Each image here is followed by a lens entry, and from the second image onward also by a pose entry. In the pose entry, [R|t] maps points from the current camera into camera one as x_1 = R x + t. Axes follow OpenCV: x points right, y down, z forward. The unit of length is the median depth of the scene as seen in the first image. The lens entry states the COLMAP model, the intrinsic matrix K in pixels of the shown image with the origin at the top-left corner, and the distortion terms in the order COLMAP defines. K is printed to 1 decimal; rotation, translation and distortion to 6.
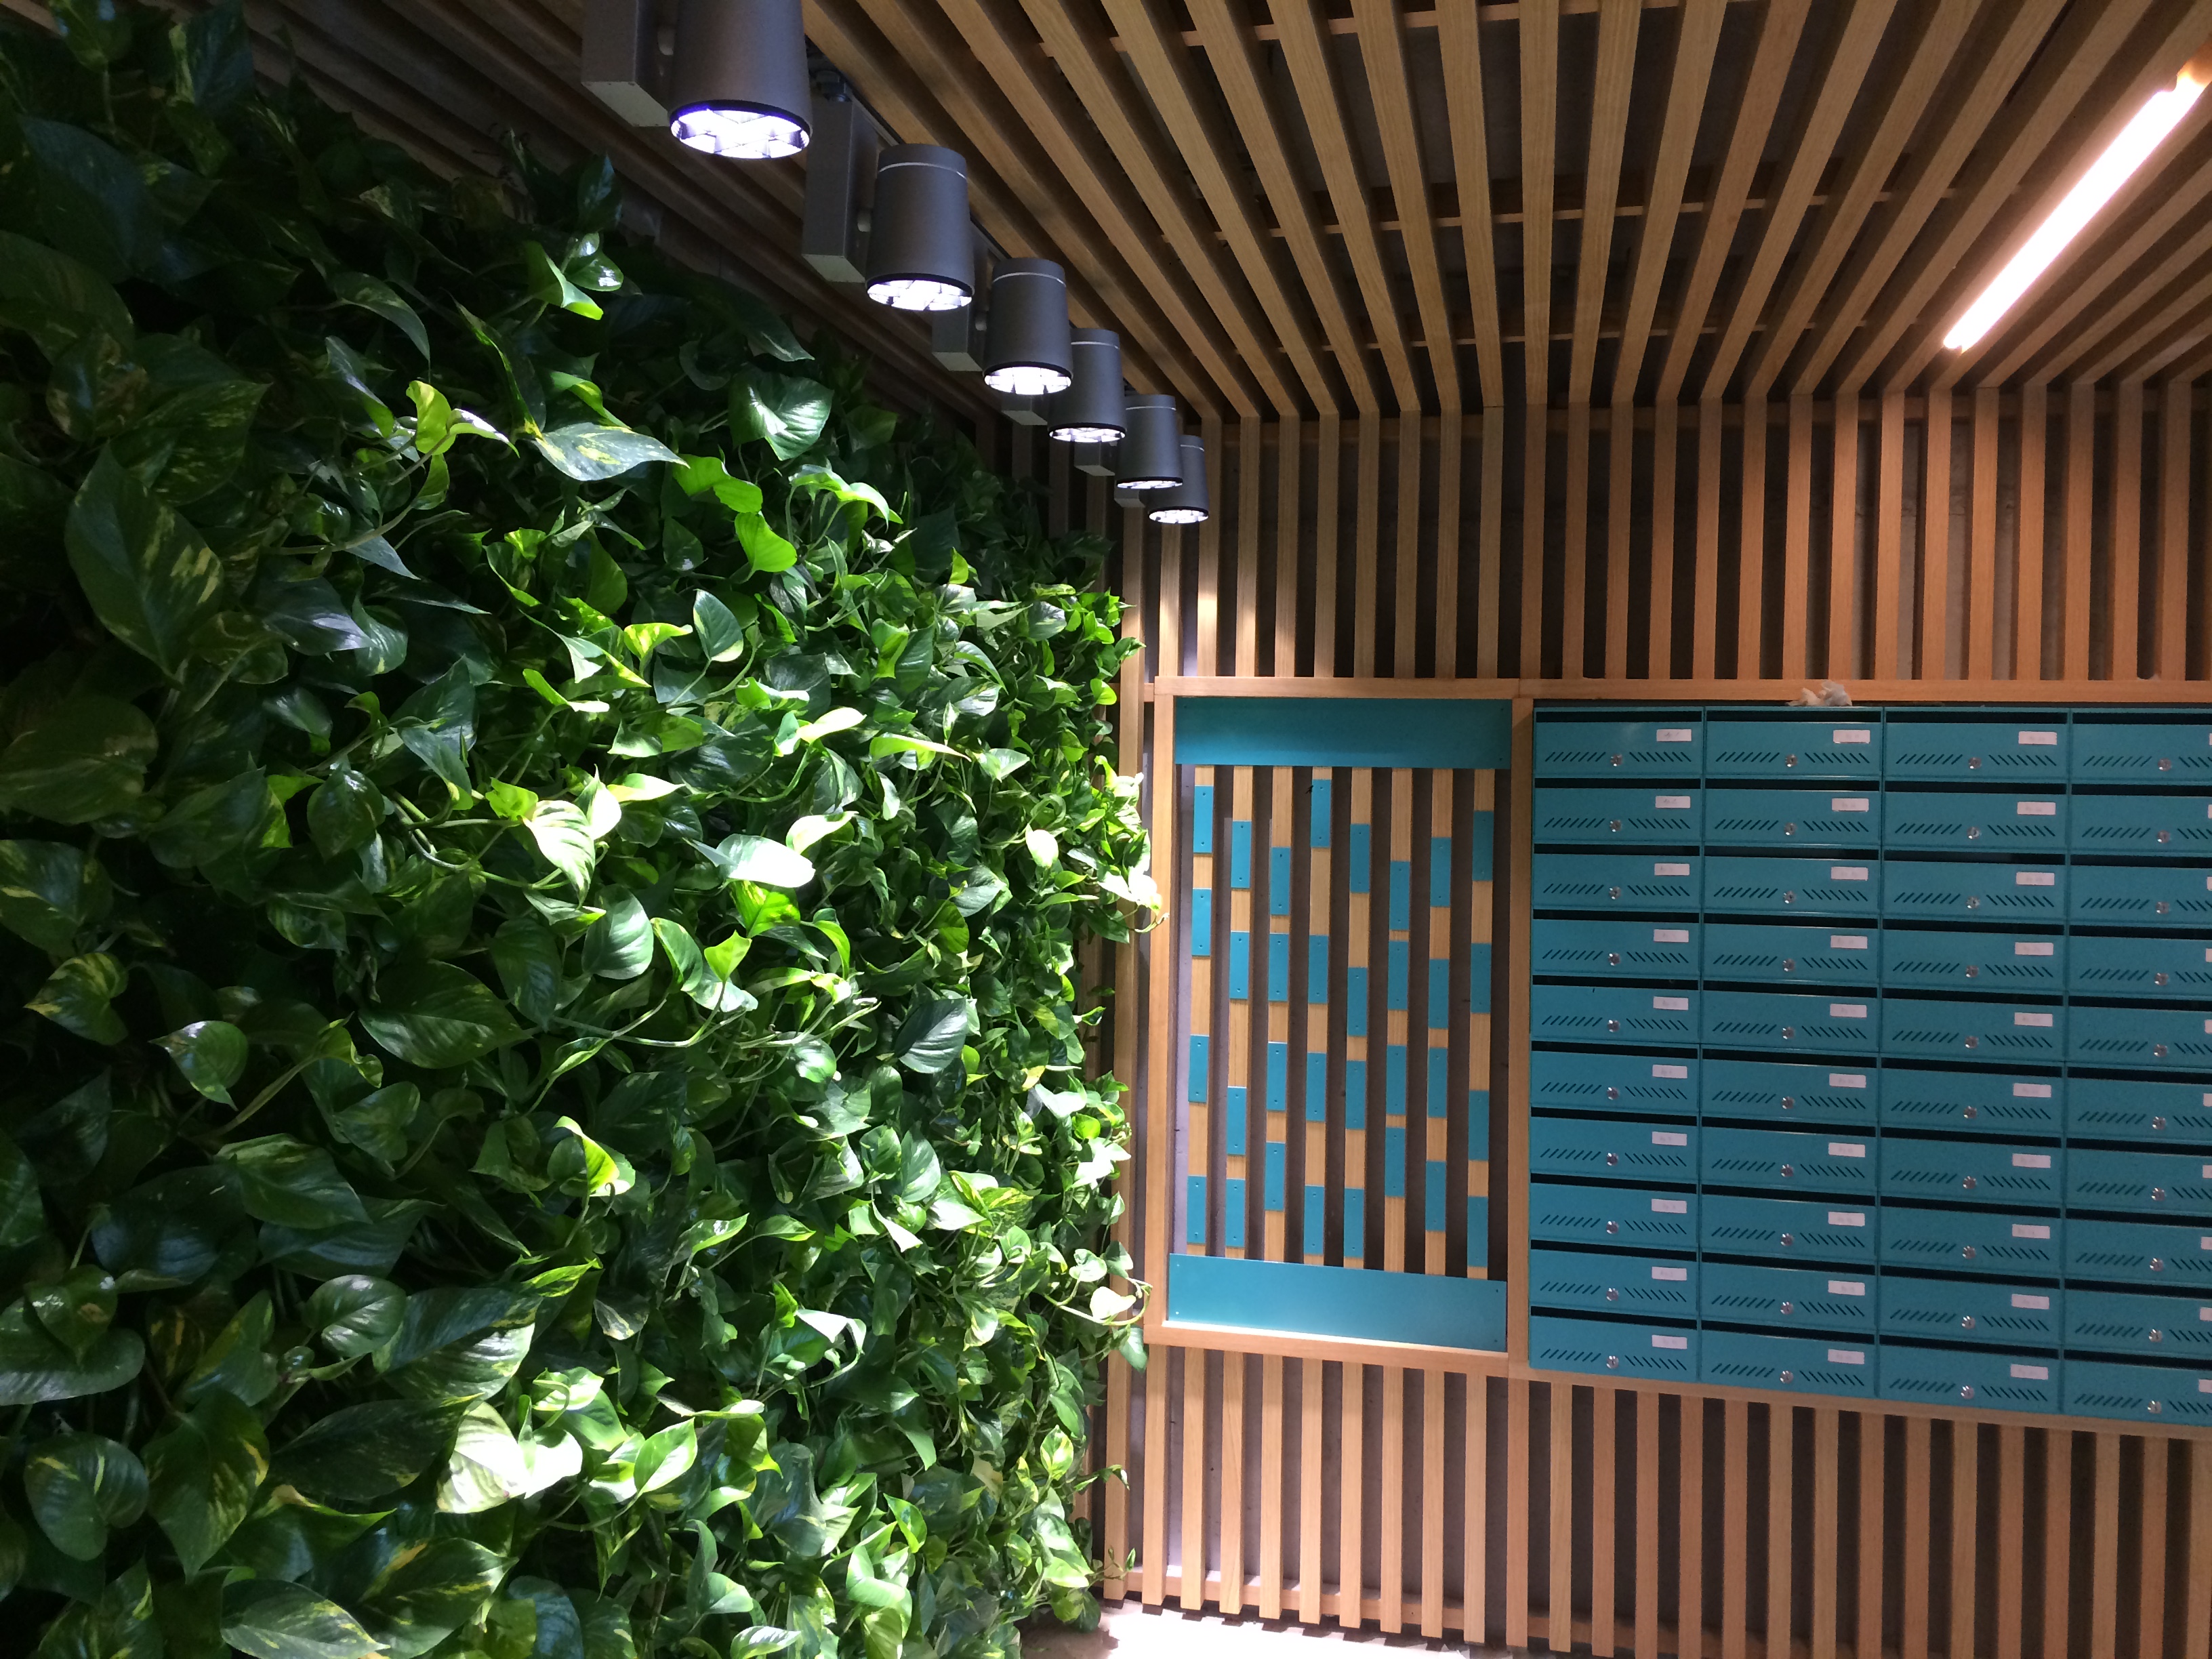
lens RADIAL K [[1863.7, 0, 1115.1], [0, 1863.7, 827.0], [0, 0, 1]] dist [0.131096, -0.198872]
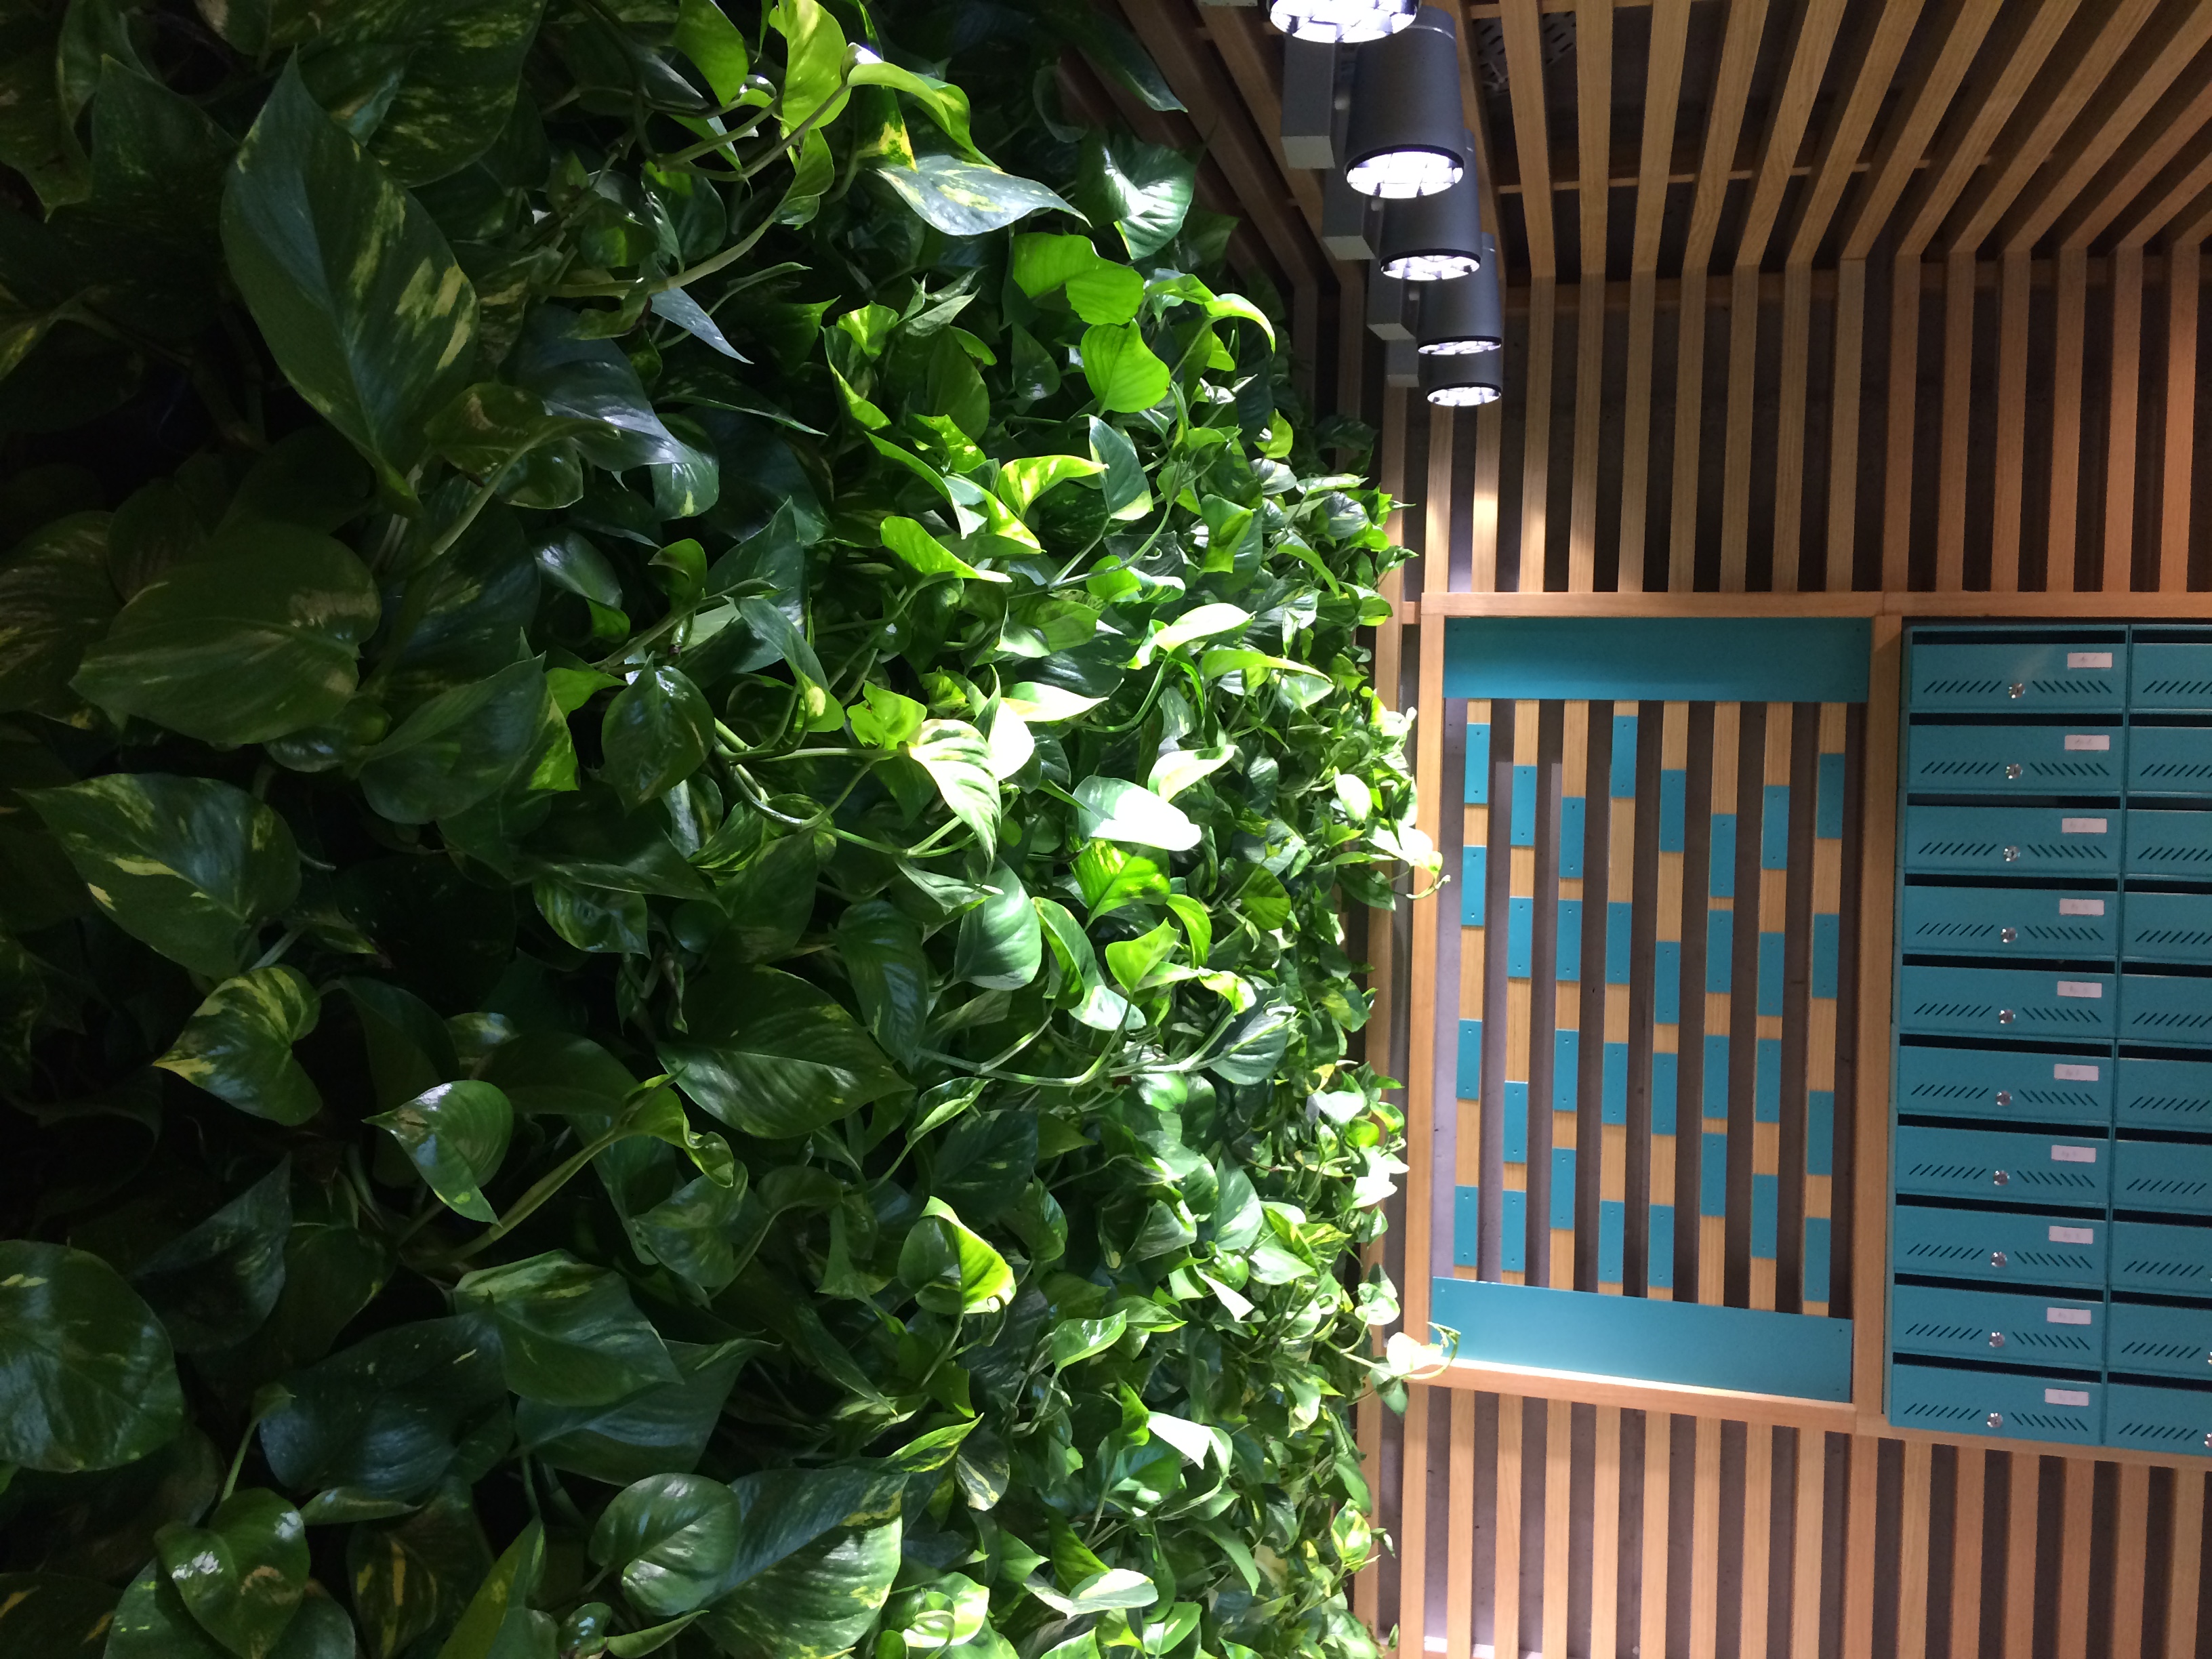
lens RADIAL K [[1870.4, 0, 1111.6], [0, 1870.4, 825.4], [0, 0, 1]] dist [0.128282, -0.198045]
pose [[0.999577, 0.004140, -0.028778, -0.132820], [-0.003385, 0.999650, 0.026240, 0.003086], [0.028877, -0.026132, 0.999241, 0.216076]]
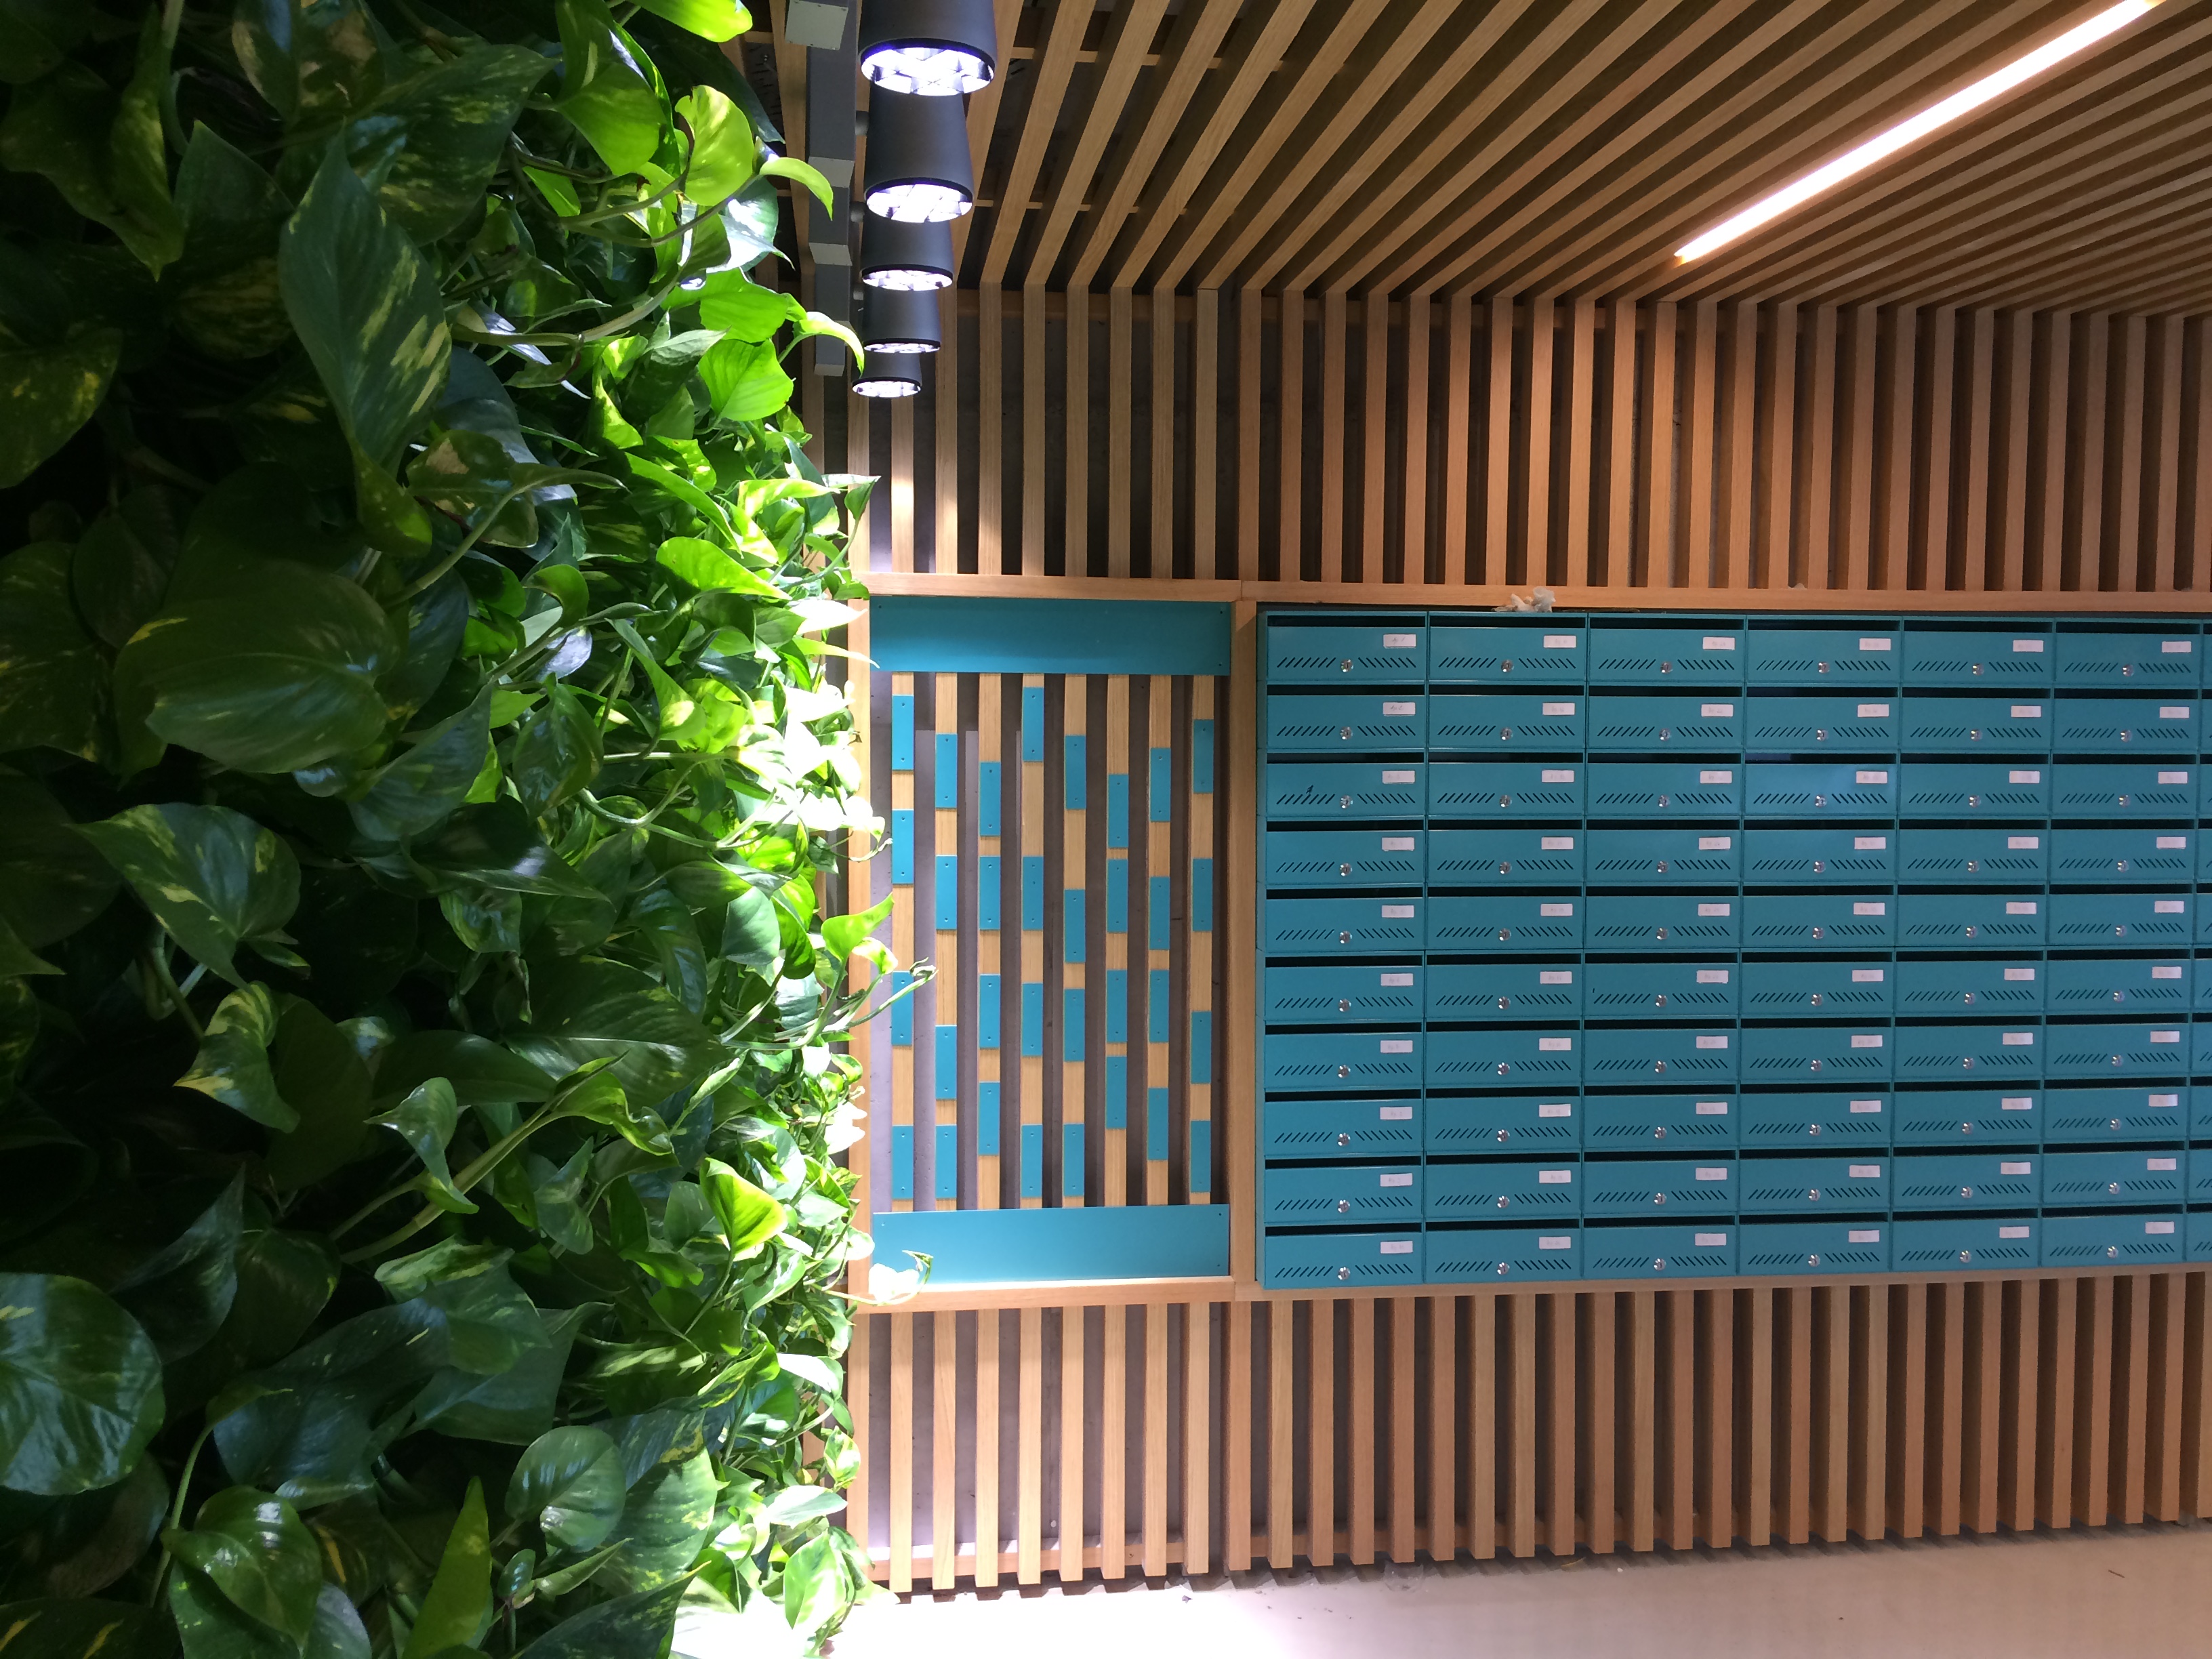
lens RADIAL K [[1867.2, 0, 1111.3], [0, 1867.2, 826.4], [0, 0, 1]] dist [0.128186, -0.192355]
pose [[0.936671, -0.031802, 0.348763, -0.250274], [0.014498, 0.998536, 0.052113, -0.006282], [-0.349910, -0.043757, 0.935761, 0.171725]]
